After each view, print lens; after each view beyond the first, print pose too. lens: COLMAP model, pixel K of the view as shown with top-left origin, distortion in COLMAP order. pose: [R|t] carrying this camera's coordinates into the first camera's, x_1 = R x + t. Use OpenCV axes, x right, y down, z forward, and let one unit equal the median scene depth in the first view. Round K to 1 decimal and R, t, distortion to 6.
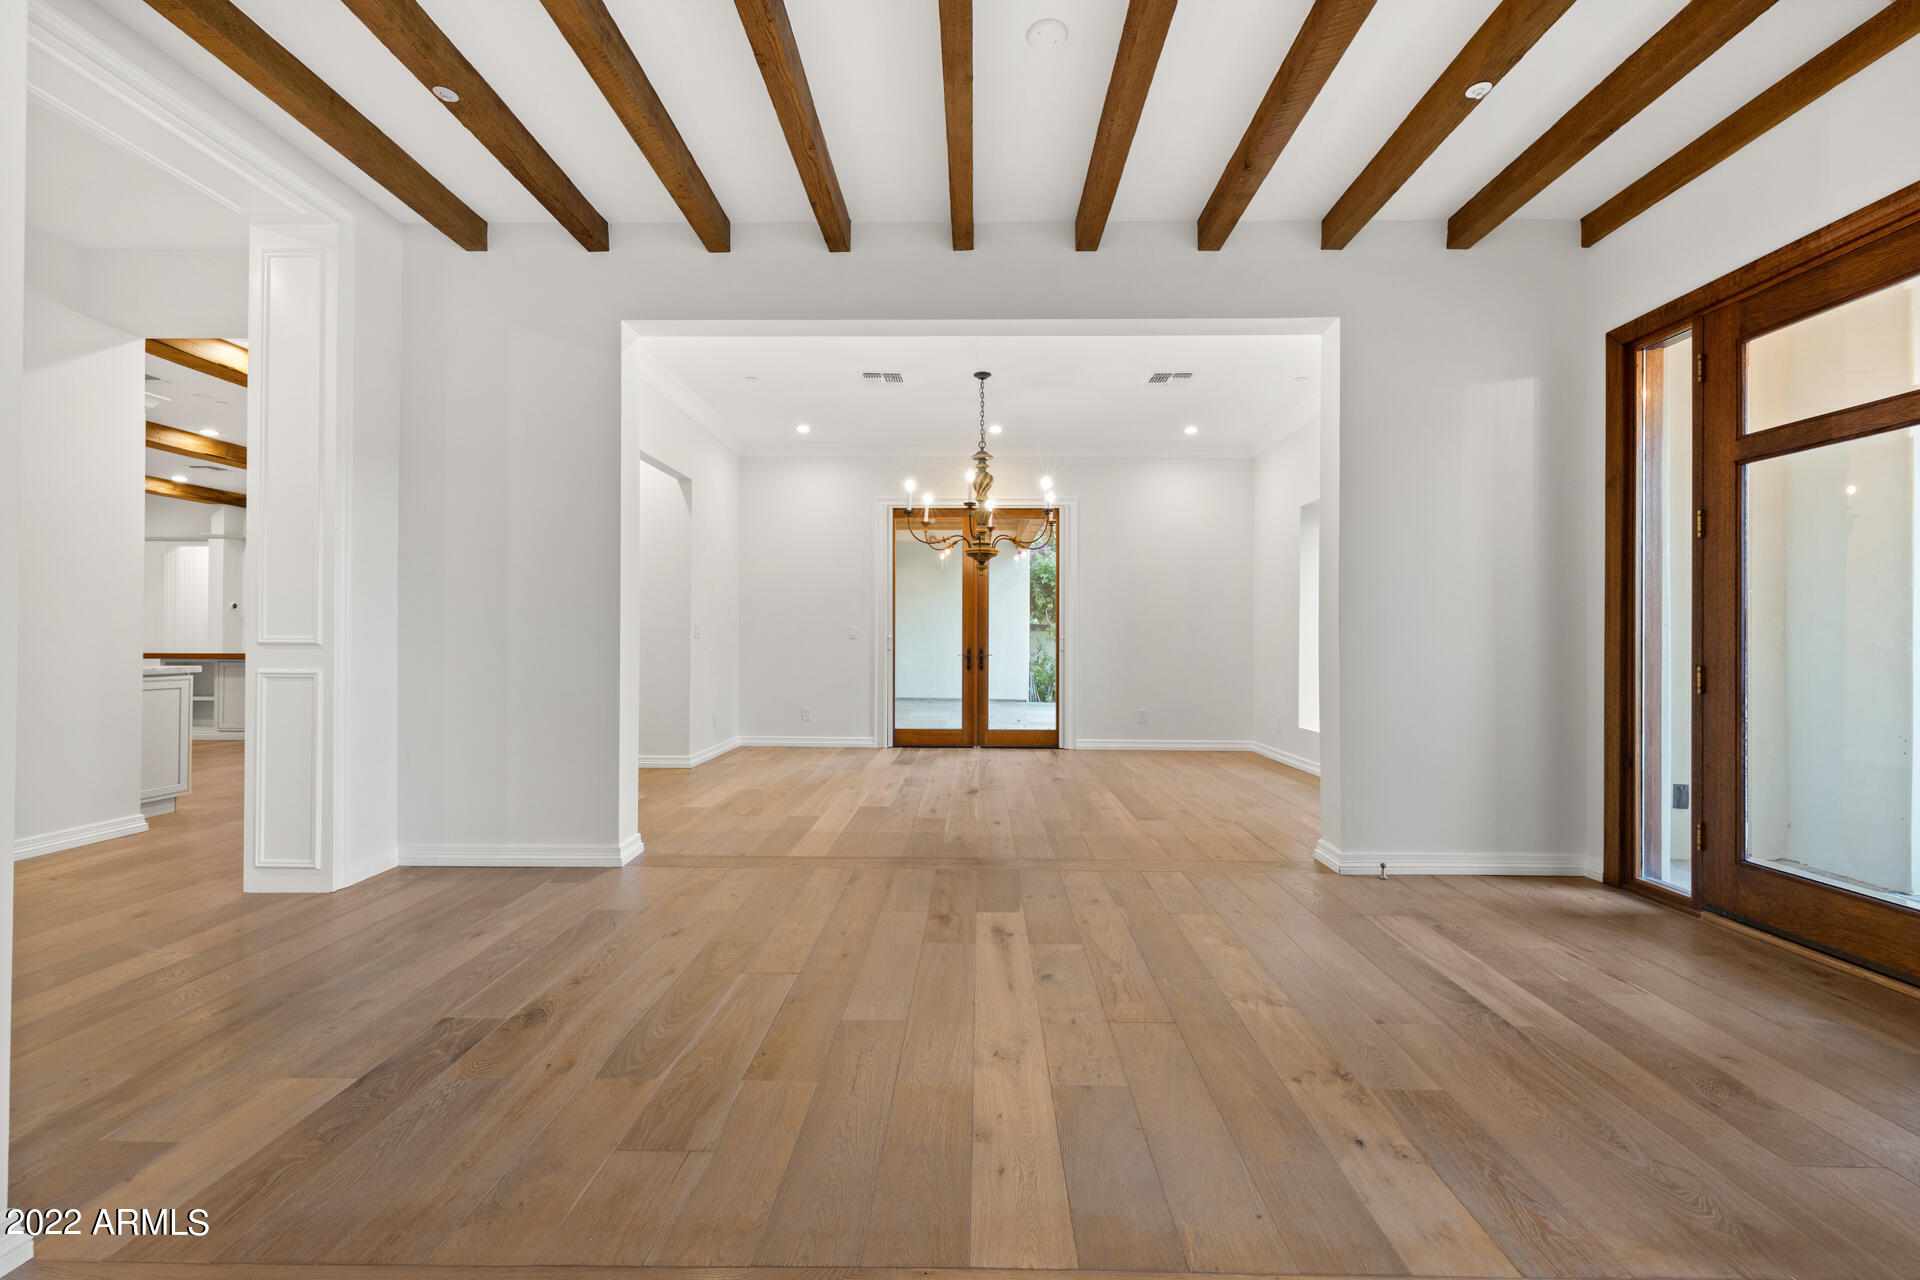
lens RADIAL K [[821.6, 0, 962.1], [0, 821.6, 629.8], [0, 0, 1]] dist [0.000856, 0.000109]
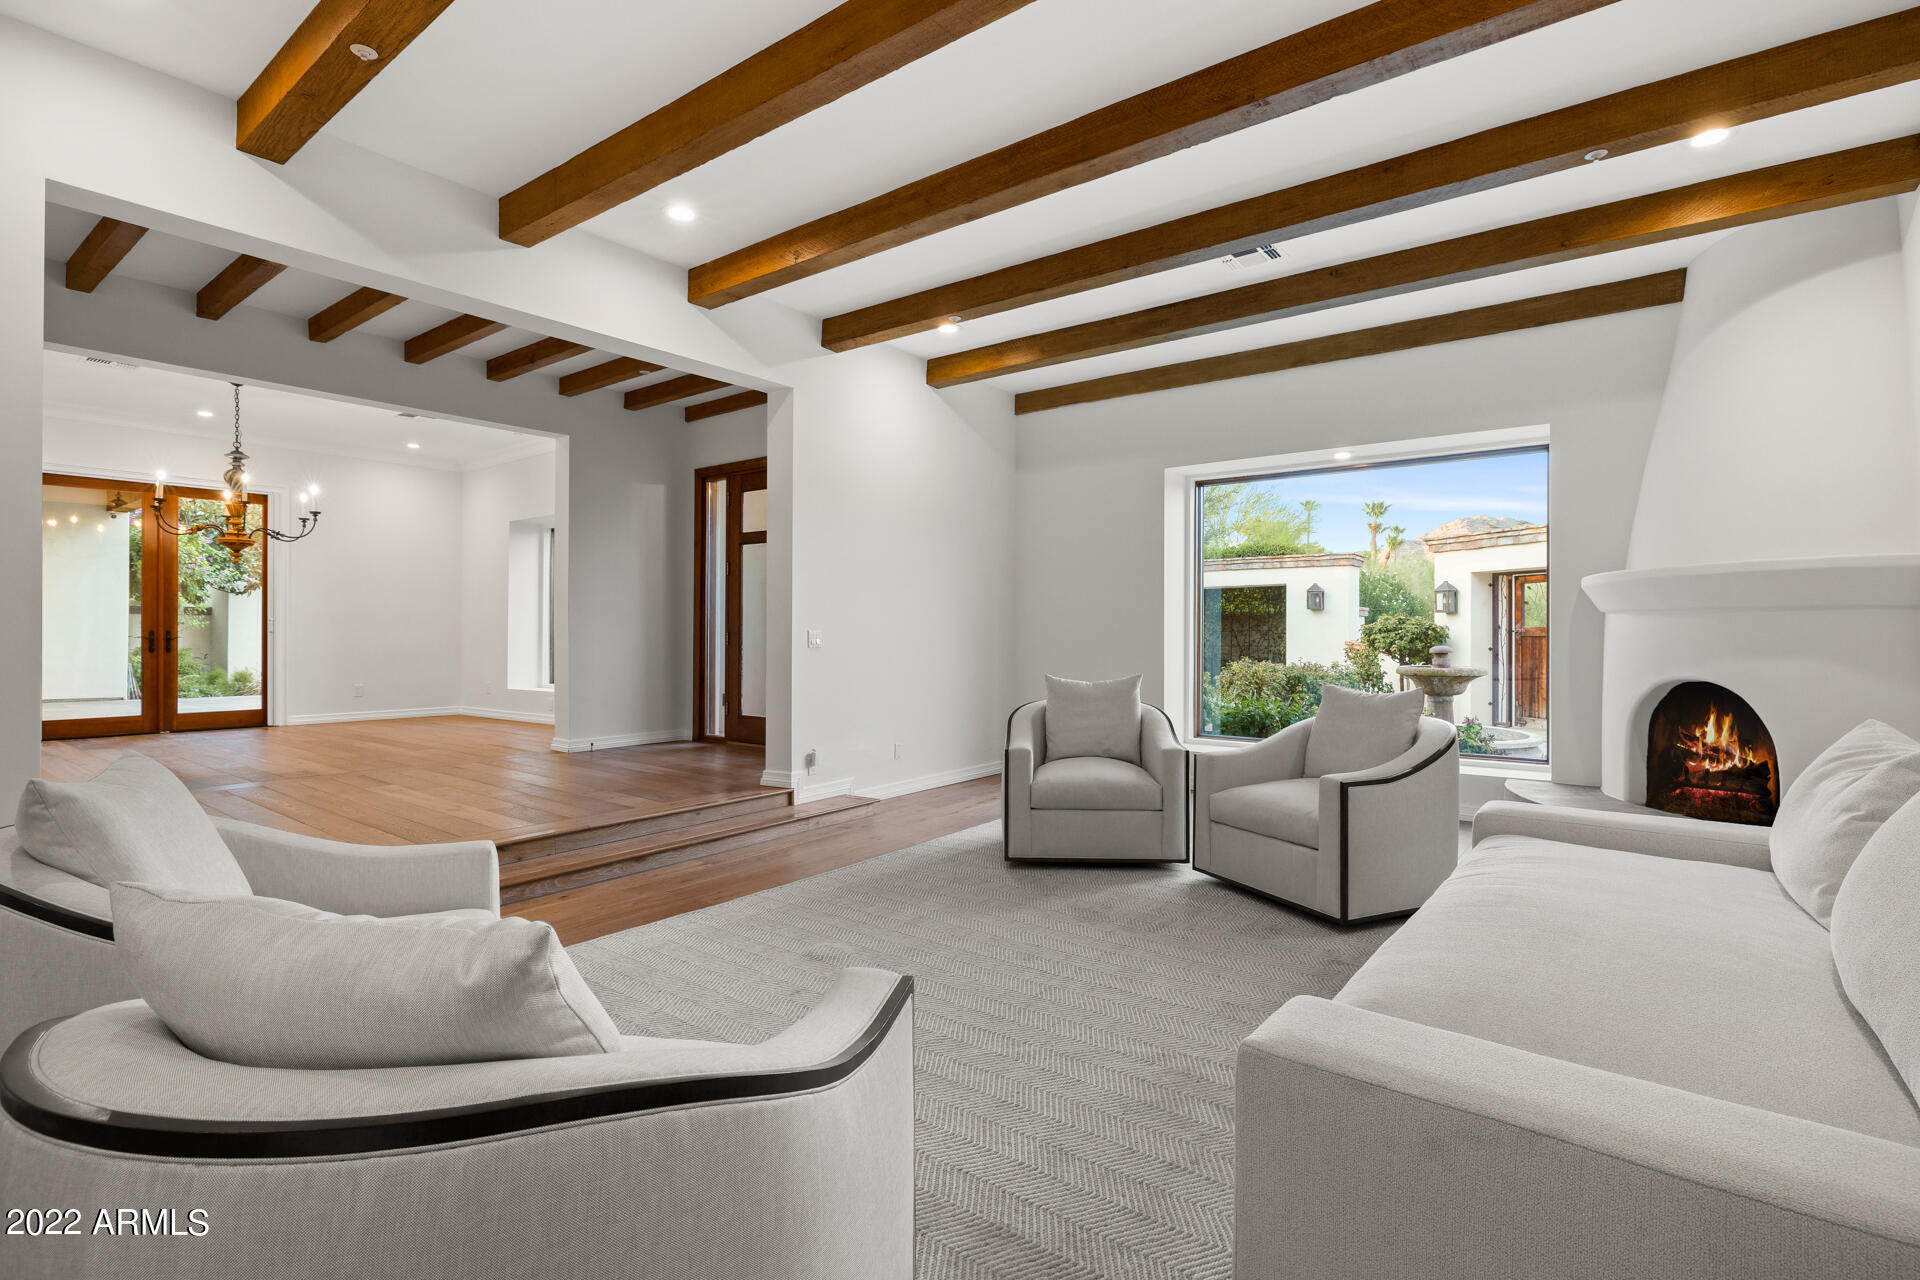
lens RADIAL K [[900.0, 0, 960.0], [0, 900.0, 640.0], [0, 0, 1]] dist [-0.006664, 0.000345]
pose [[0.593019, -0.009913, 0.805128, -0.619730], [-0.009587, 0.999766, 0.019371, 0.010681], [-0.805132, -0.019206, 0.592785, -0.852568]]
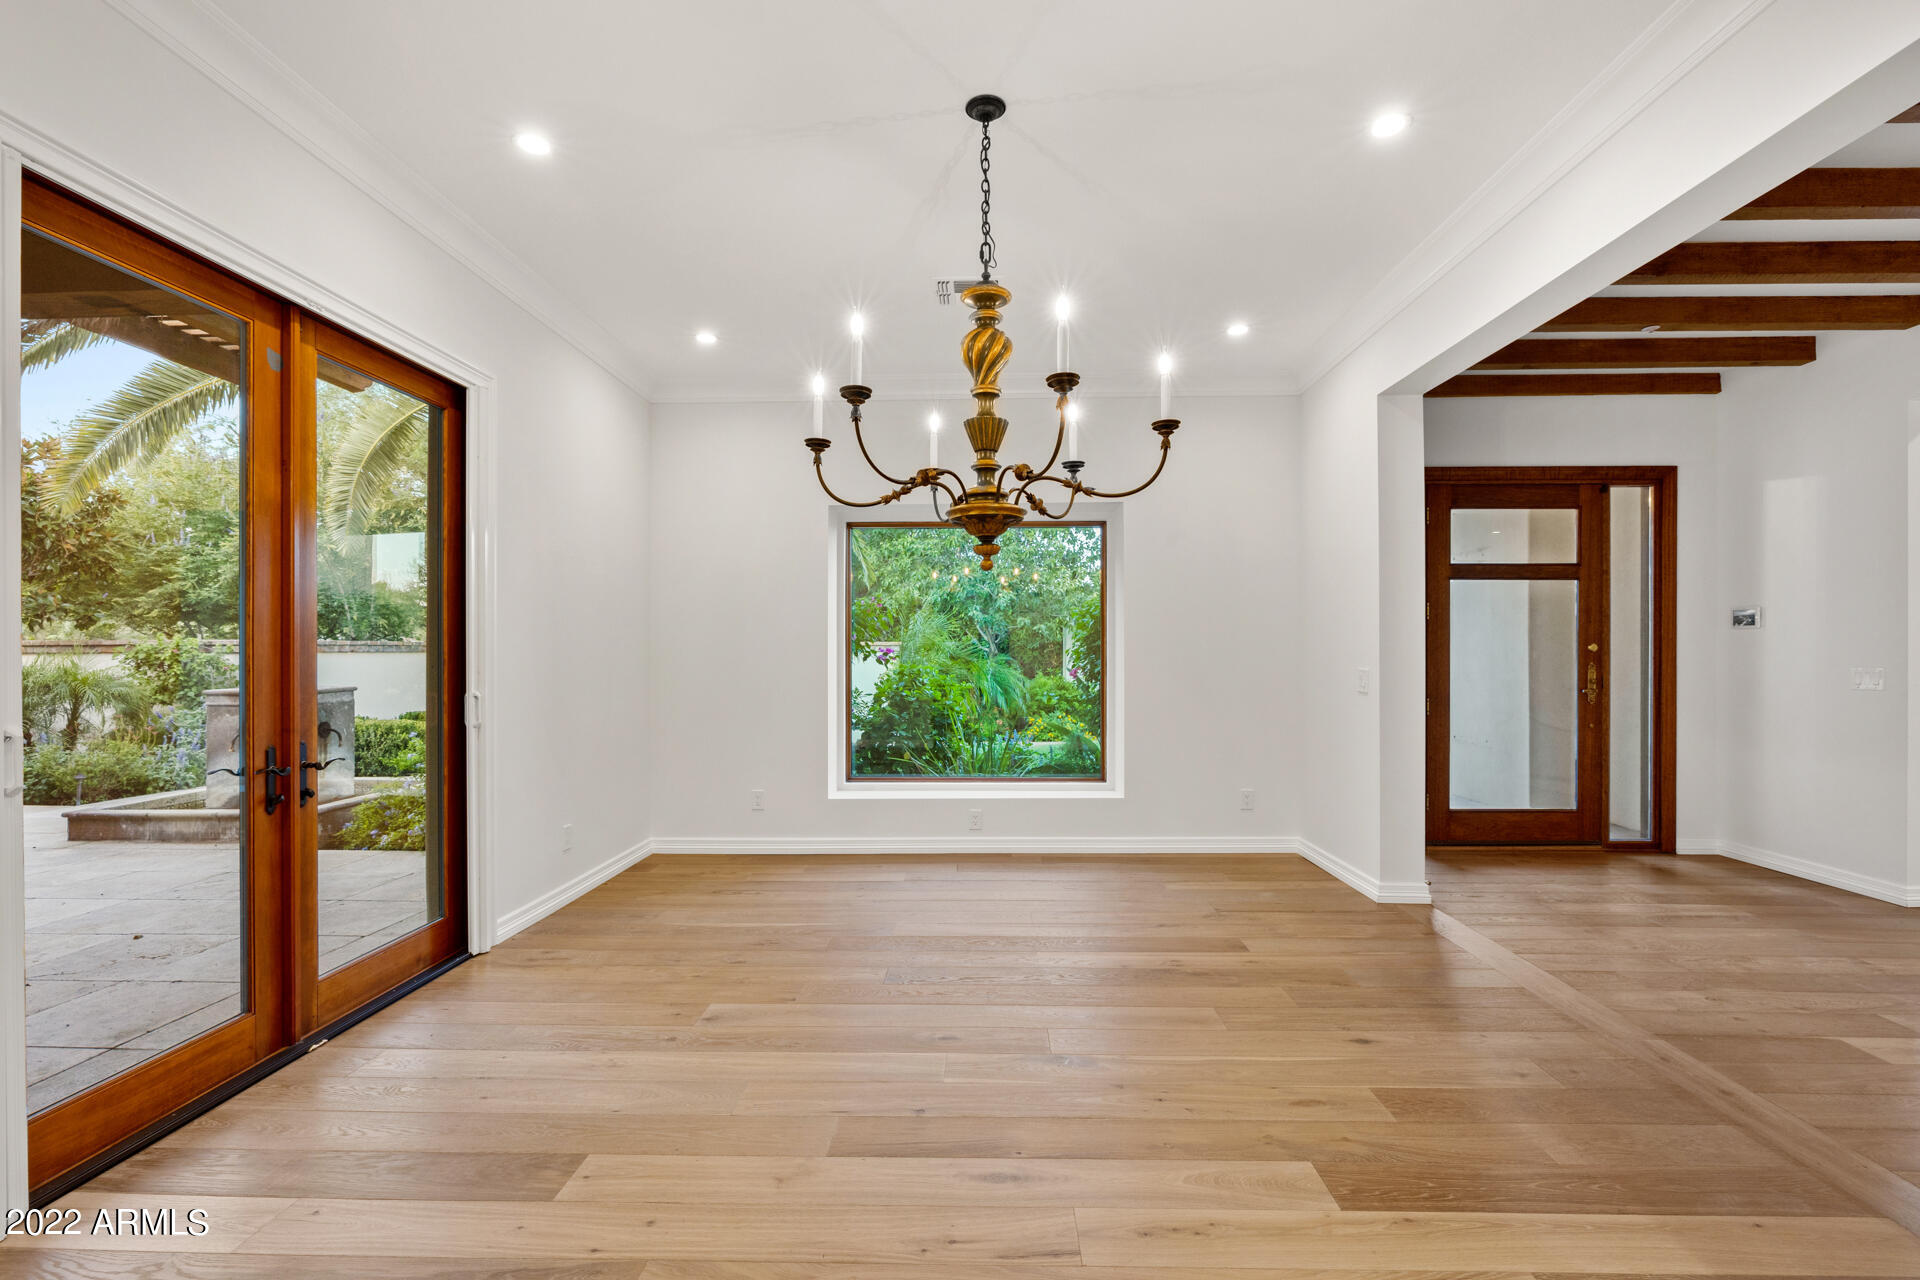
lens RADIAL K [[870.3, 0, 981.4], [0, 870.3, 653.0], [0, 0, 1]] dist [0.005601, 0.000710]
pose [[-0.011740, -0.007723, 0.999901, -0.720995], [-0.014331, 0.999869, 0.007554, -0.040103], [-0.999828, -0.014241, -0.011849, 1.675616]]
